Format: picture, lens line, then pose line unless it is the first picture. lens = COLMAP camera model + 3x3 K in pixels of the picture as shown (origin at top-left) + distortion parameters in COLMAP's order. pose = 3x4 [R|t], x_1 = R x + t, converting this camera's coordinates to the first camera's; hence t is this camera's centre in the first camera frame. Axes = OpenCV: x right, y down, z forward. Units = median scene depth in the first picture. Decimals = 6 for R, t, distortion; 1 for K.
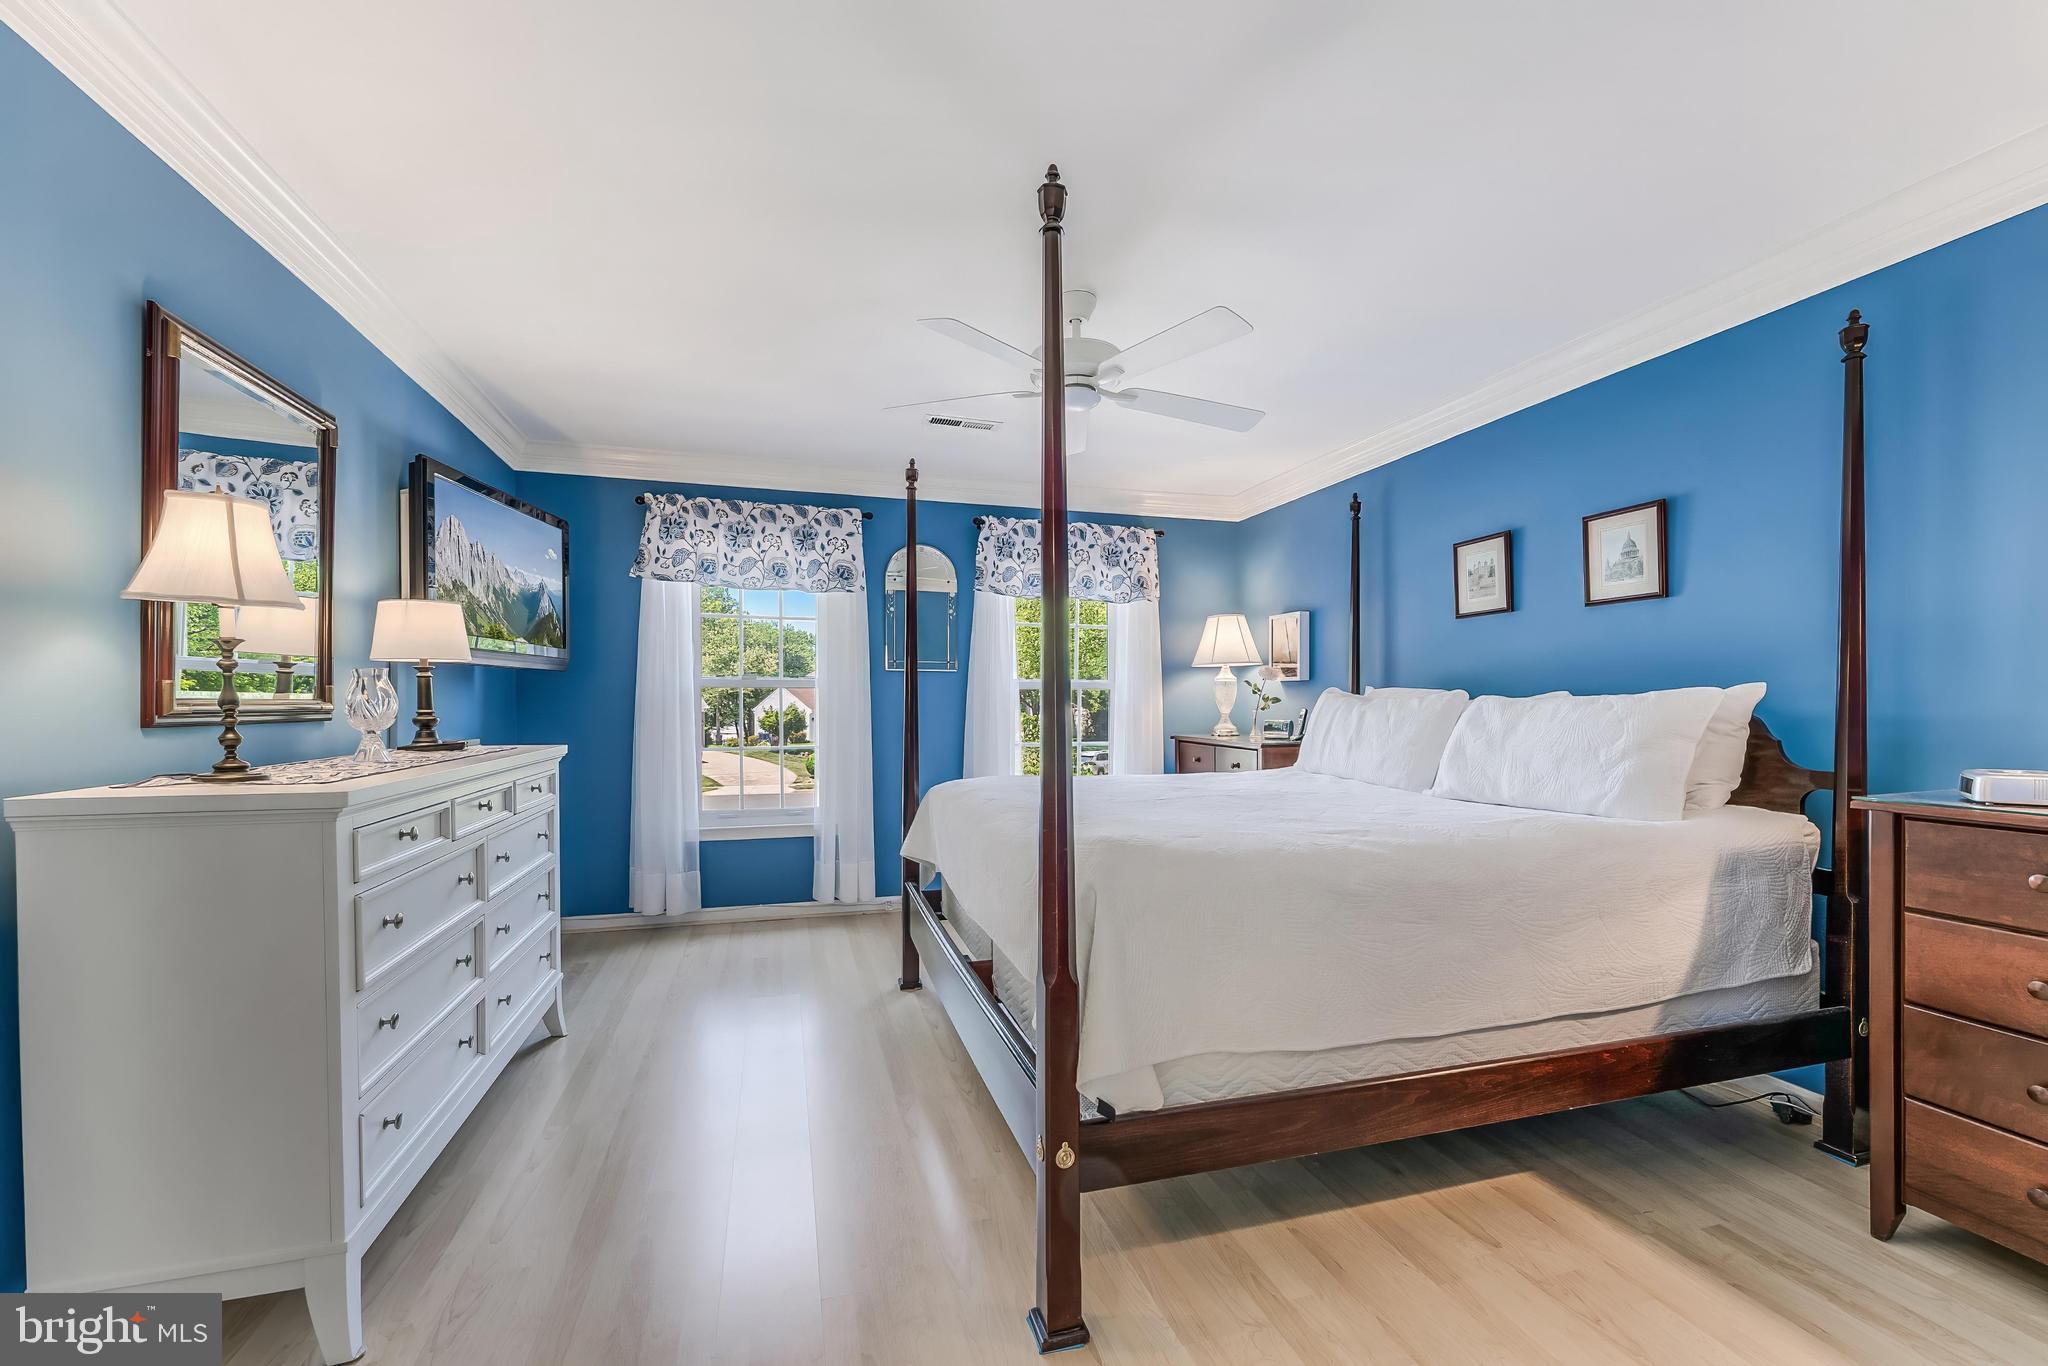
lens RADIAL K [[832.2, 0, 999.5], [0, 832.2, 717.1], [0, 0, 1]] dist [0.002360, 0.000066]
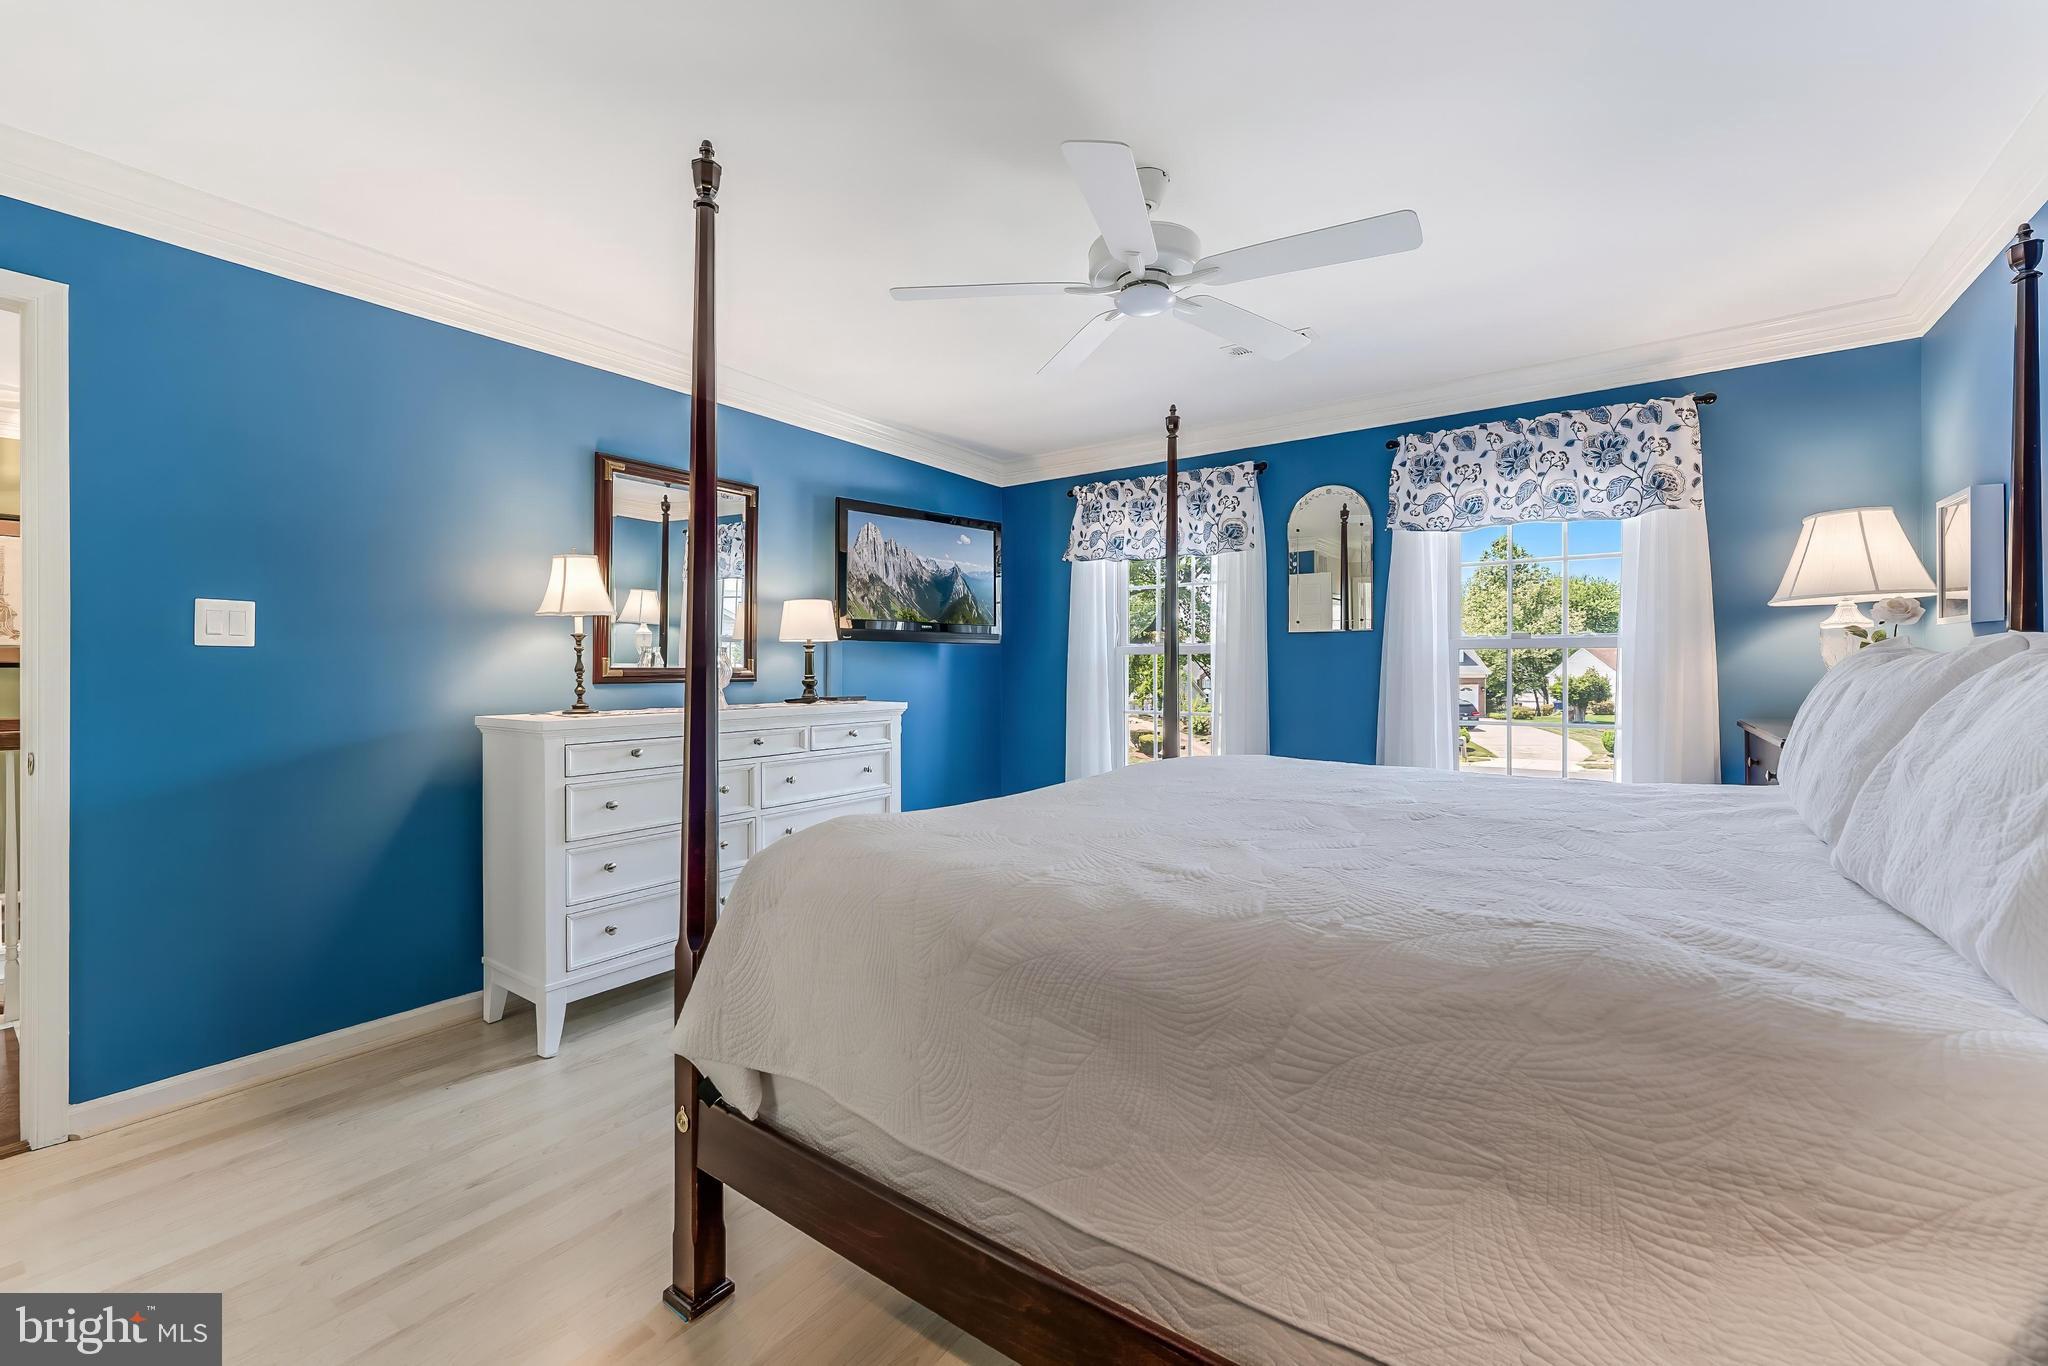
lens RADIAL K [[832.2, 0, 1010.2], [0, 832.2, 672.0], [0, 0, 1]] dist [0.002360, 0.000066]
pose [[0.613866, 0.000347, -0.789410, 0.423937], [-0.009297, 0.999934, -0.006789, -0.004899], [0.789355, 0.011507, 0.613829, 0.228812]]
